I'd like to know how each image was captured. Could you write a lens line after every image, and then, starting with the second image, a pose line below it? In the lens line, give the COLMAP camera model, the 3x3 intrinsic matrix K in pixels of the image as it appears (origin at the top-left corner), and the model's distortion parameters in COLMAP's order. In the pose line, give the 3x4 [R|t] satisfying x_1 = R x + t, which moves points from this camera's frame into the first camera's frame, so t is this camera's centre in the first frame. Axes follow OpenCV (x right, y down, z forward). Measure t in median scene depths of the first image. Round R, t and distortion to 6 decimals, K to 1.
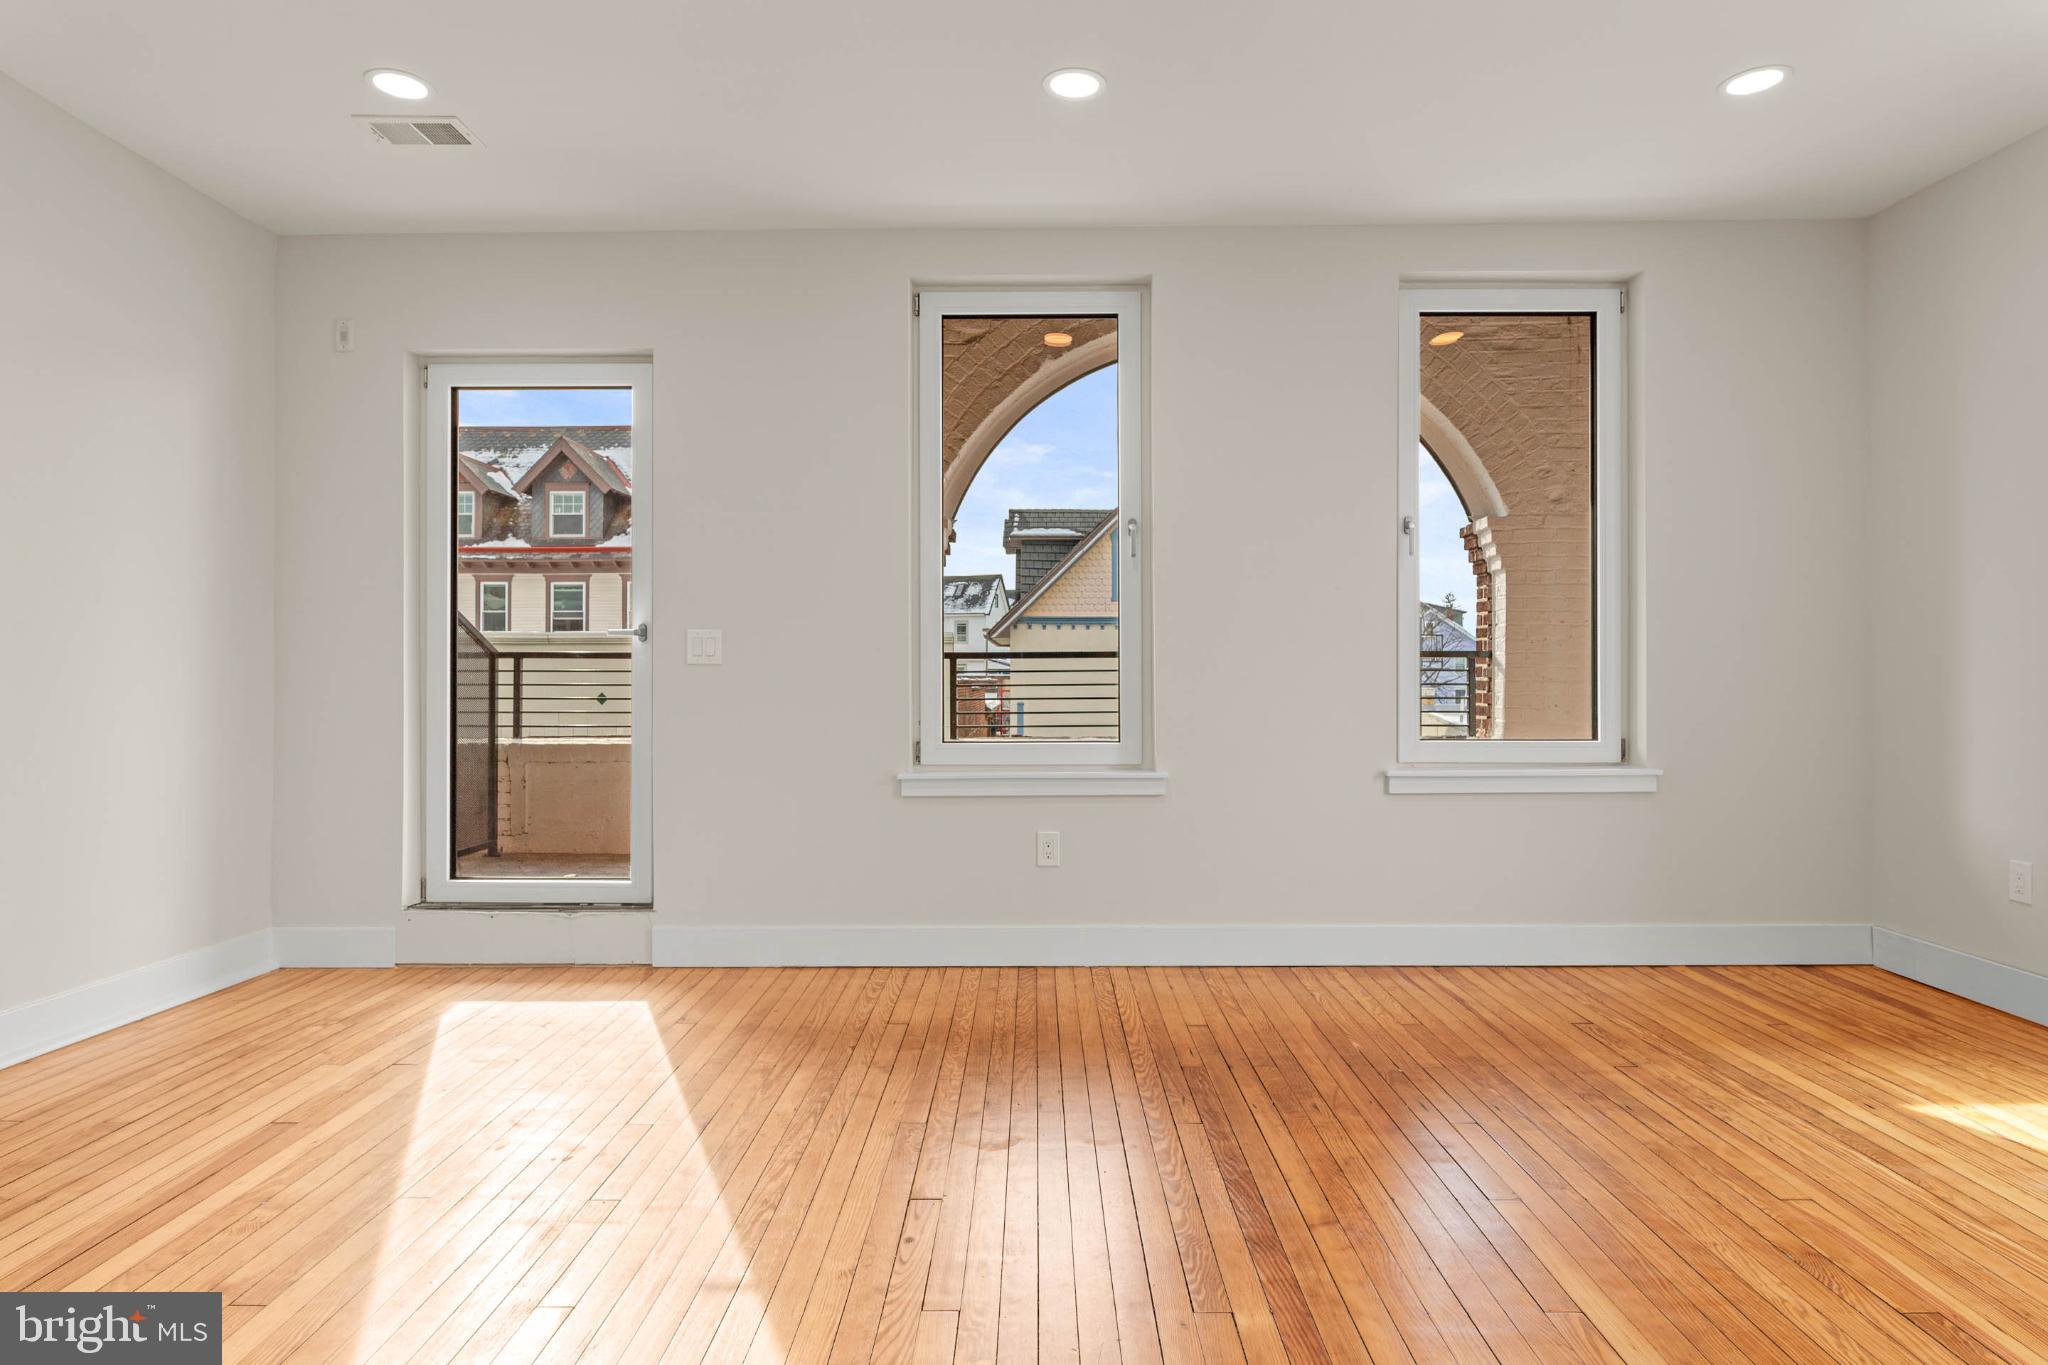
lens RADIAL K [[1193.5, 0, 1022.2], [0, 1193.5, 667.4], [0, 0, 1]] dist [-0.000086, -0.001000]
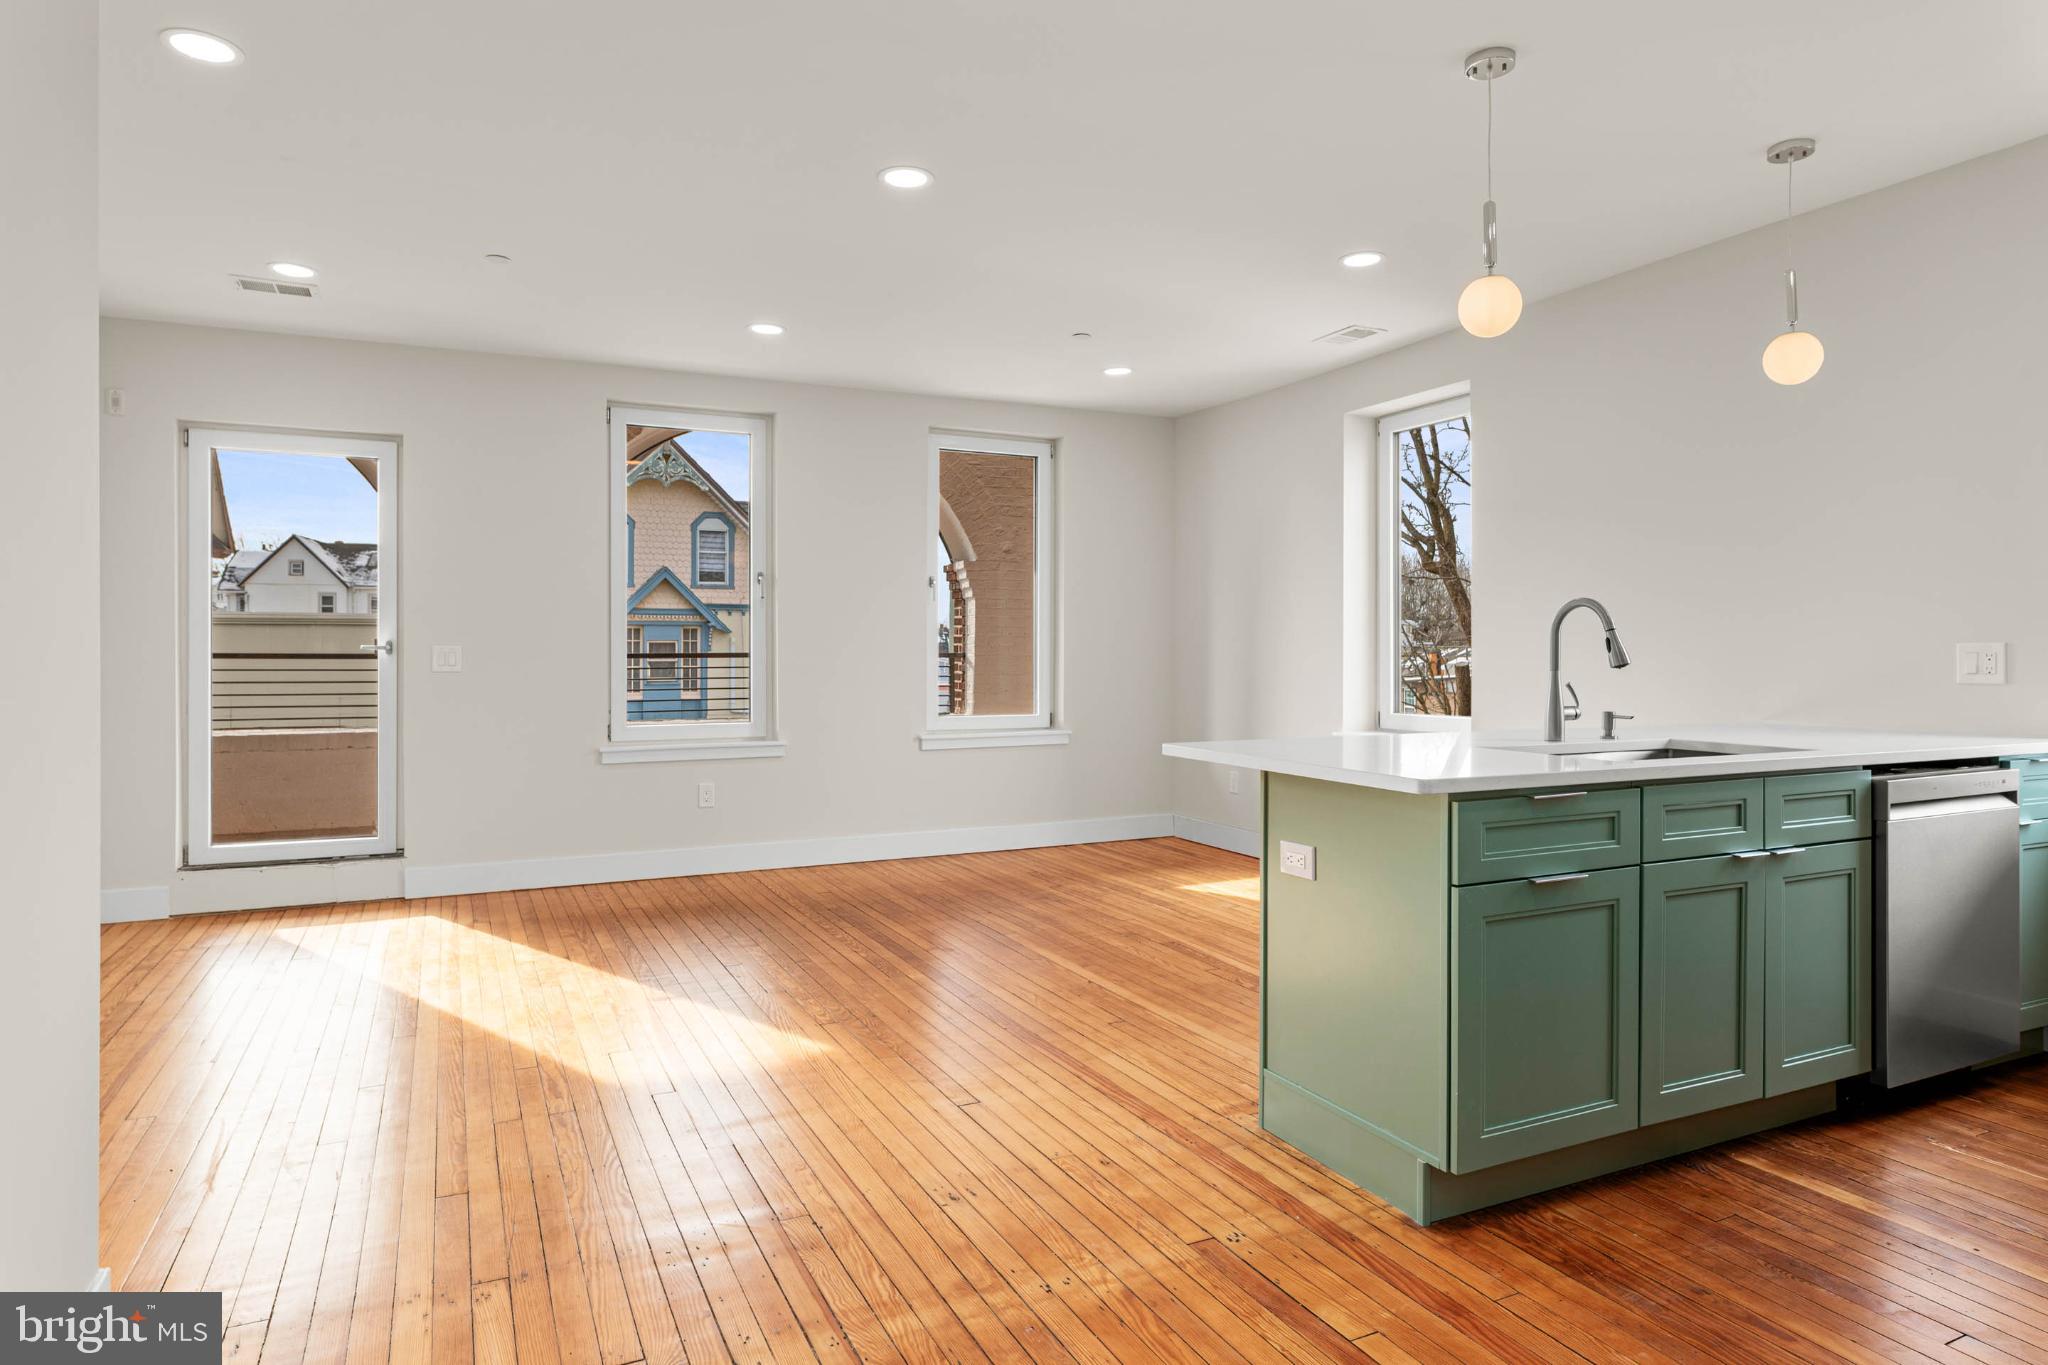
lens RADIAL K [[1193.5, 0, 1028.2], [0, 1193.5, 662.3], [0, 0, 1]] dist [-0.000086, -0.001000]
pose [[0.894278, -0.001780, 0.447509, -0.280092], [-0.004571, 0.999904, 0.013111, -0.033609], [-0.447489, -0.013770, 0.894183, -0.492913]]
